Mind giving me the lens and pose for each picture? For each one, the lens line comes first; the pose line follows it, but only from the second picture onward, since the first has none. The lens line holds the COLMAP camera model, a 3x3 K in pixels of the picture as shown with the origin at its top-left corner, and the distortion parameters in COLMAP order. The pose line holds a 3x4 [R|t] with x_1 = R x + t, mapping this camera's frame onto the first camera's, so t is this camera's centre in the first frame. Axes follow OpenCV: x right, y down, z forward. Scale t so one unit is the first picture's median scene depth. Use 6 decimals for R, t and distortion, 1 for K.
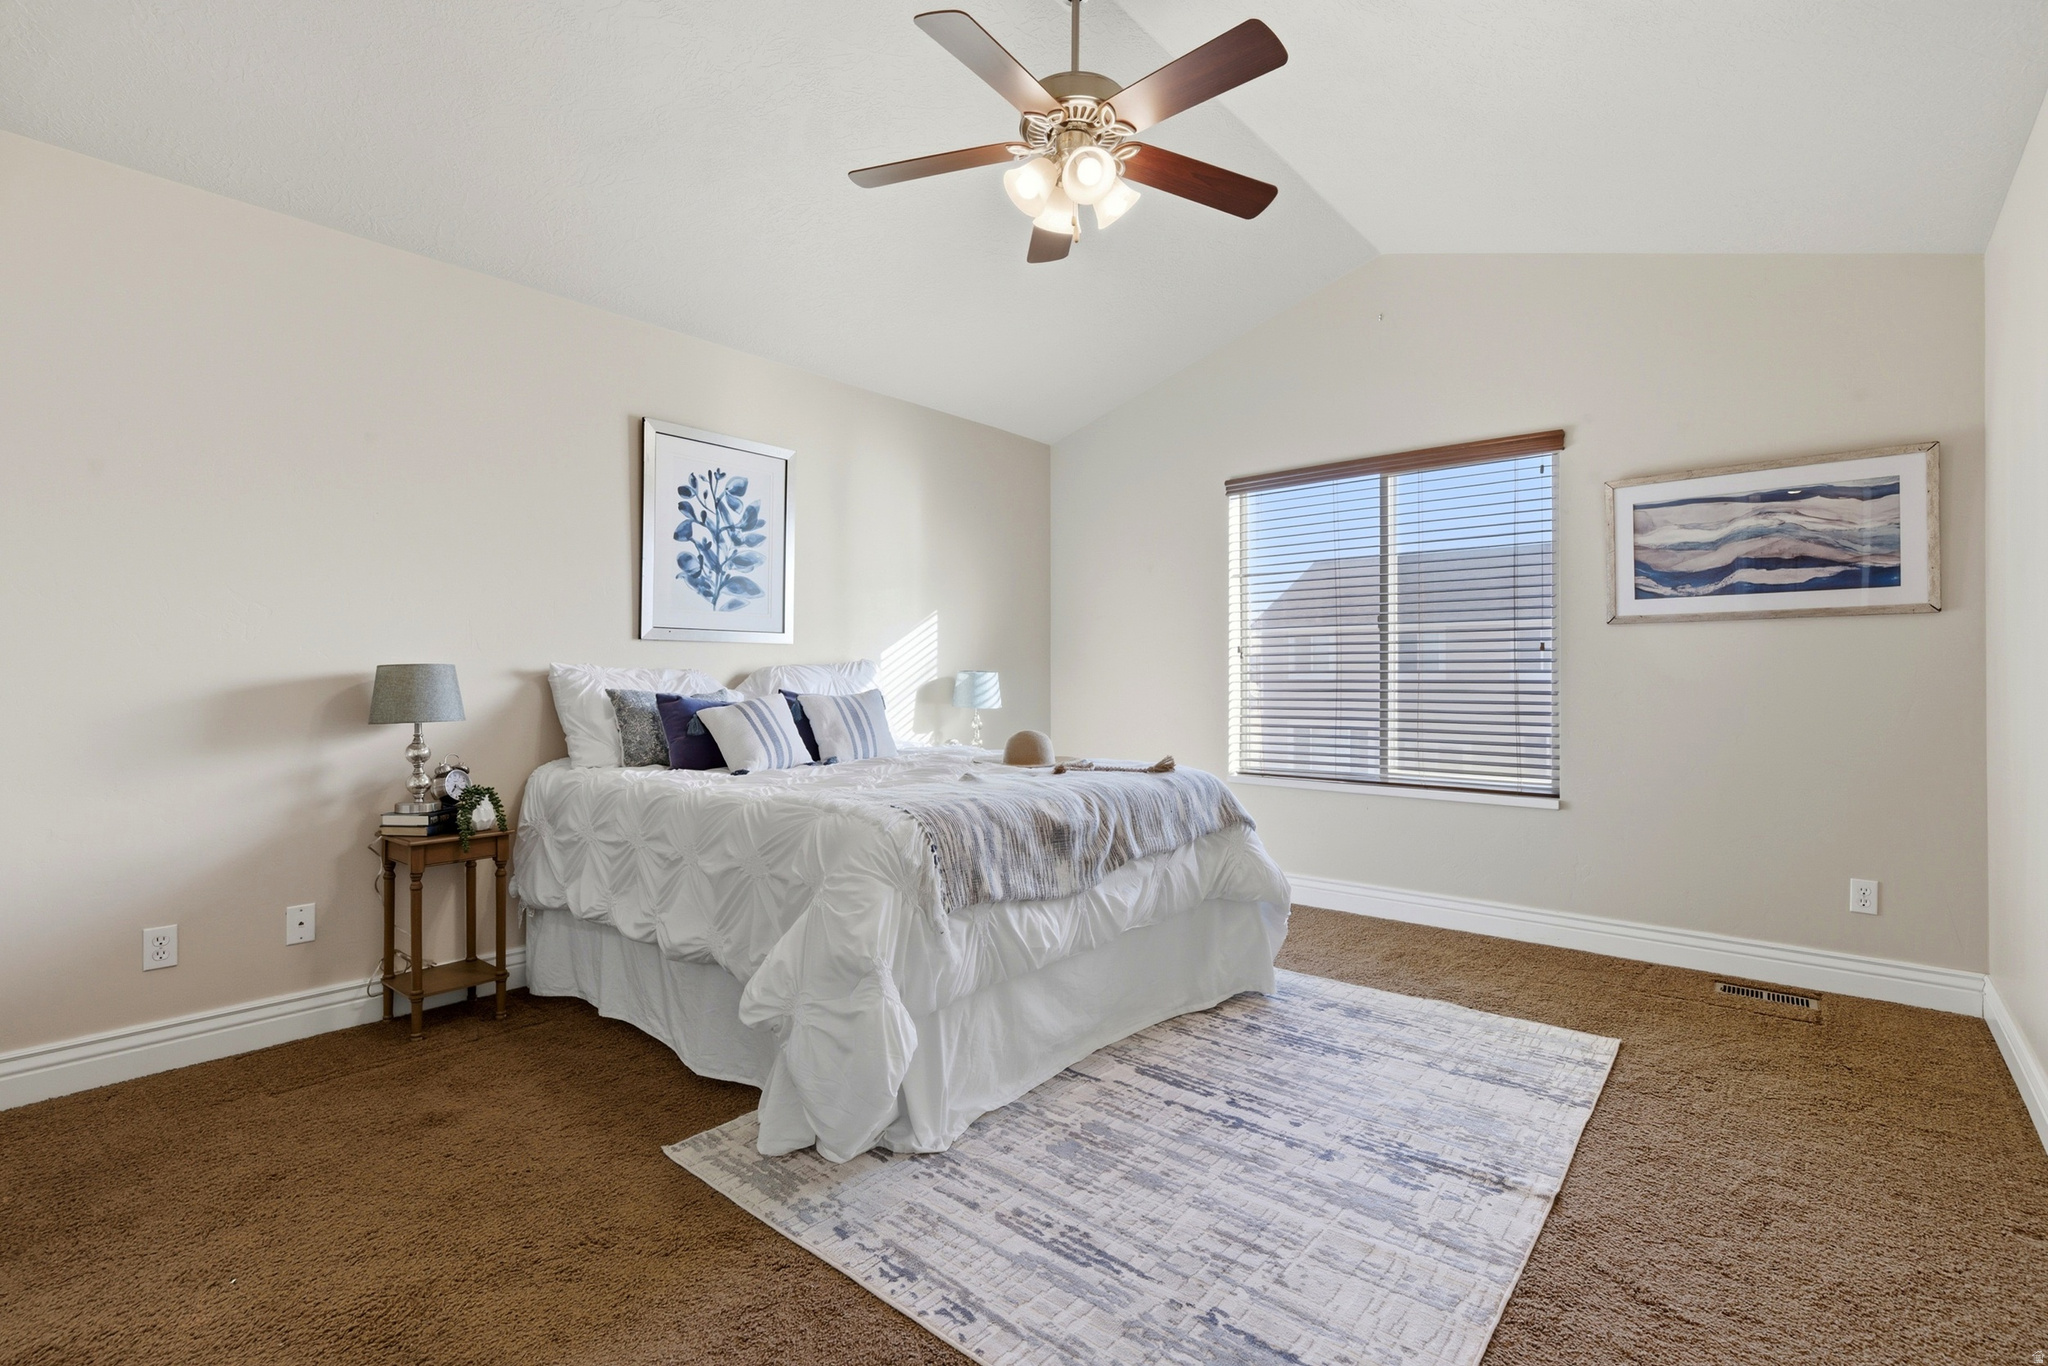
lens RADIAL K [[928.5, 0, 1028.3], [0, 928.5, 675.7], [0, 0, 1]] dist [-0.000218, 0.000145]
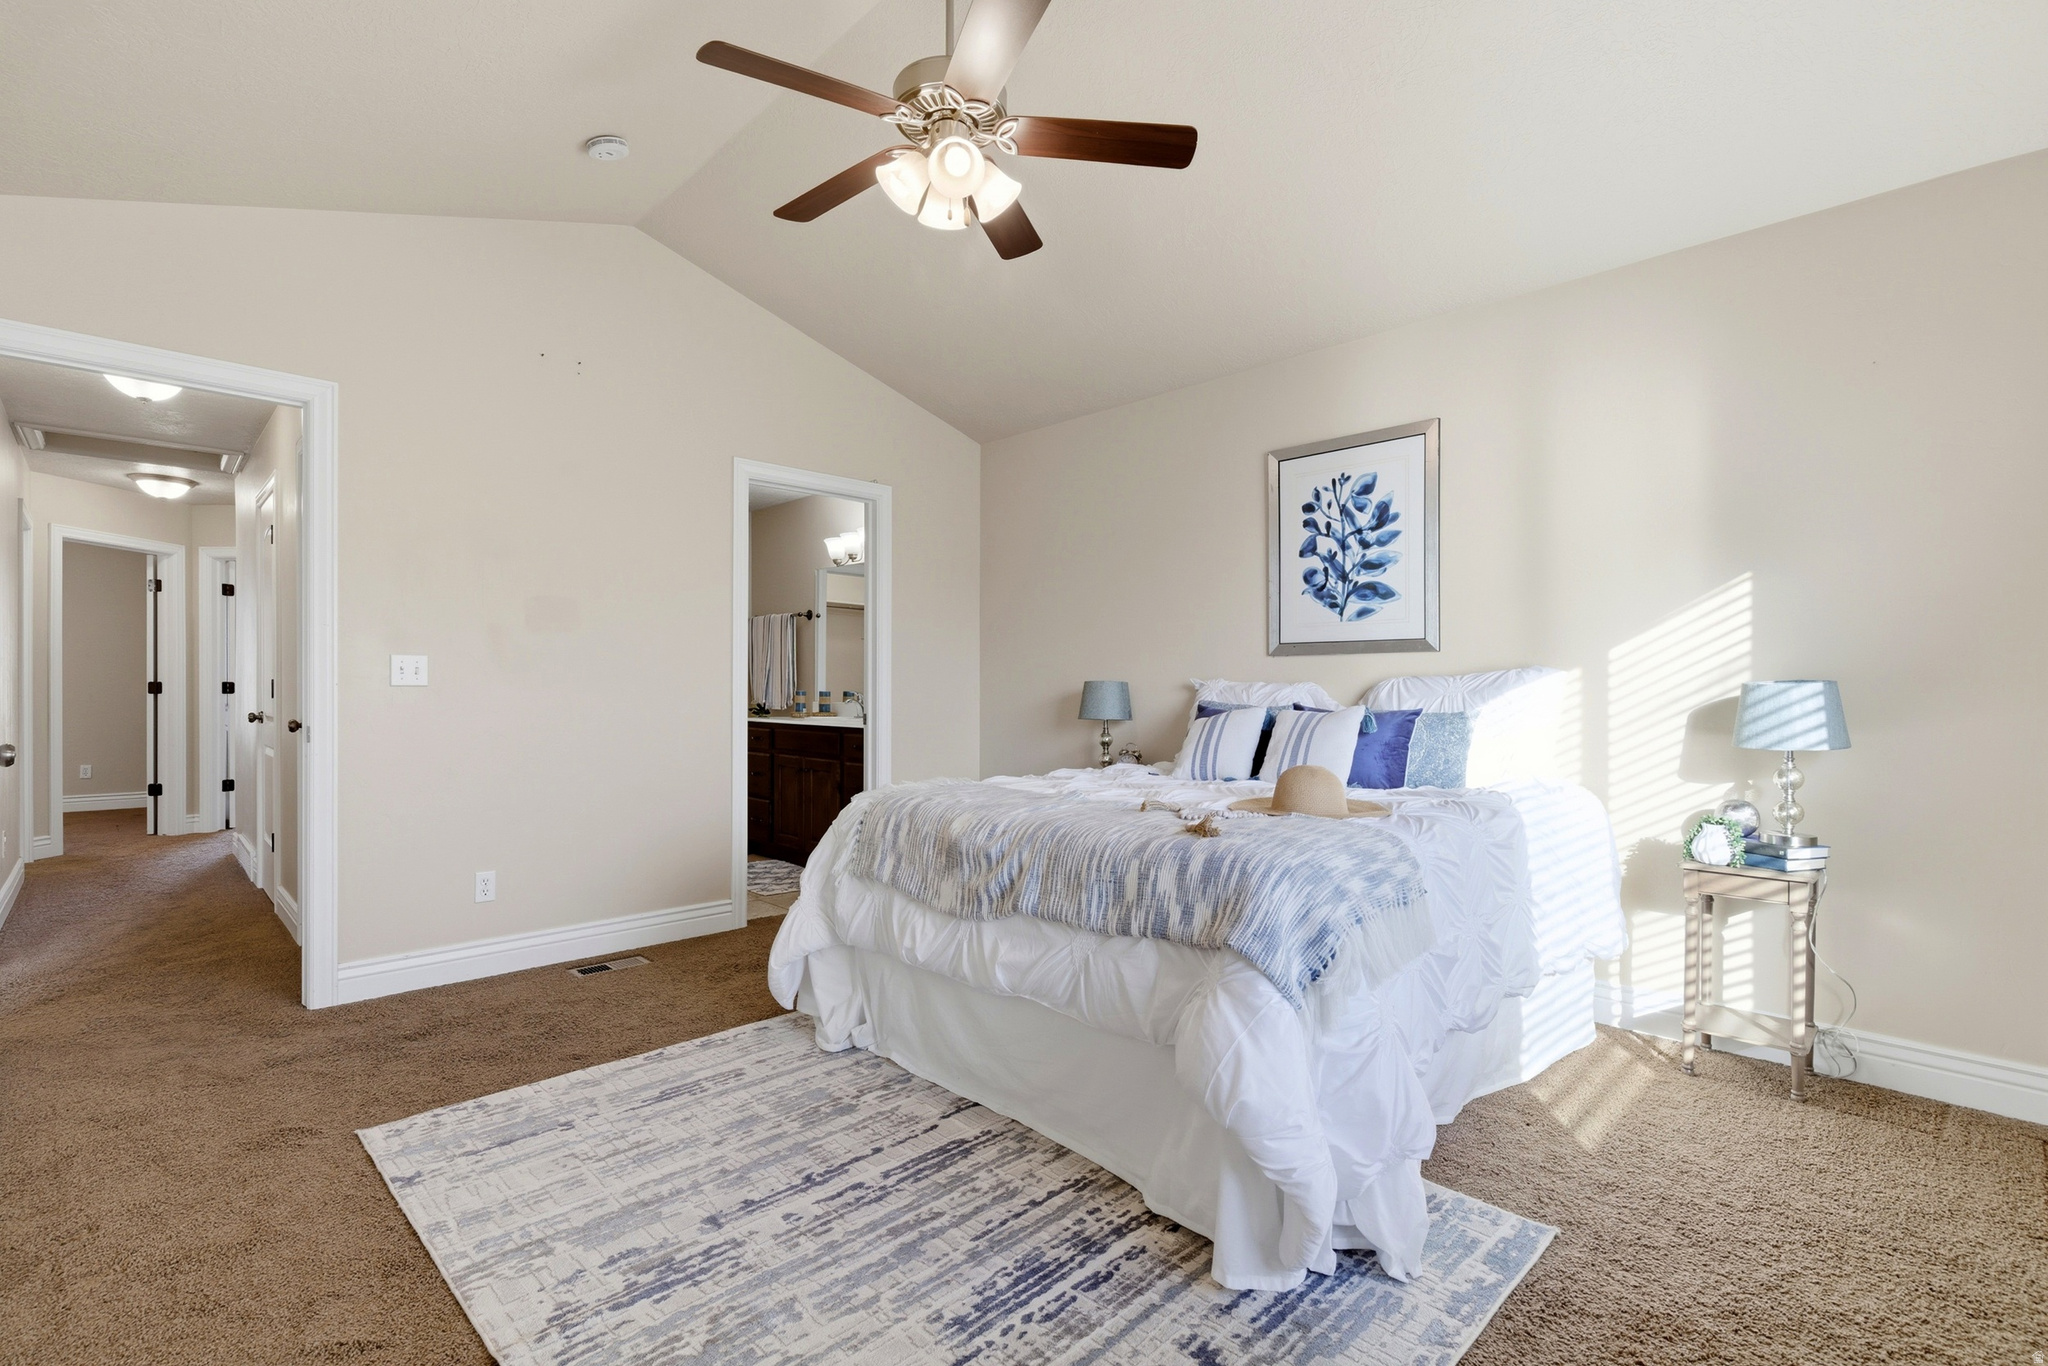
lens RADIAL K [[928.5, 0, 1027.5], [0, 928.5, 689.2], [0, 0, 1]] dist [-0.000218, 0.000145]
pose [[-0.085574, -0.001241, -0.996331, 0.671590], [0.001139, 0.999998, -0.001343, 0.001397], [0.996331, -0.001249, -0.085572, 0.777321]]
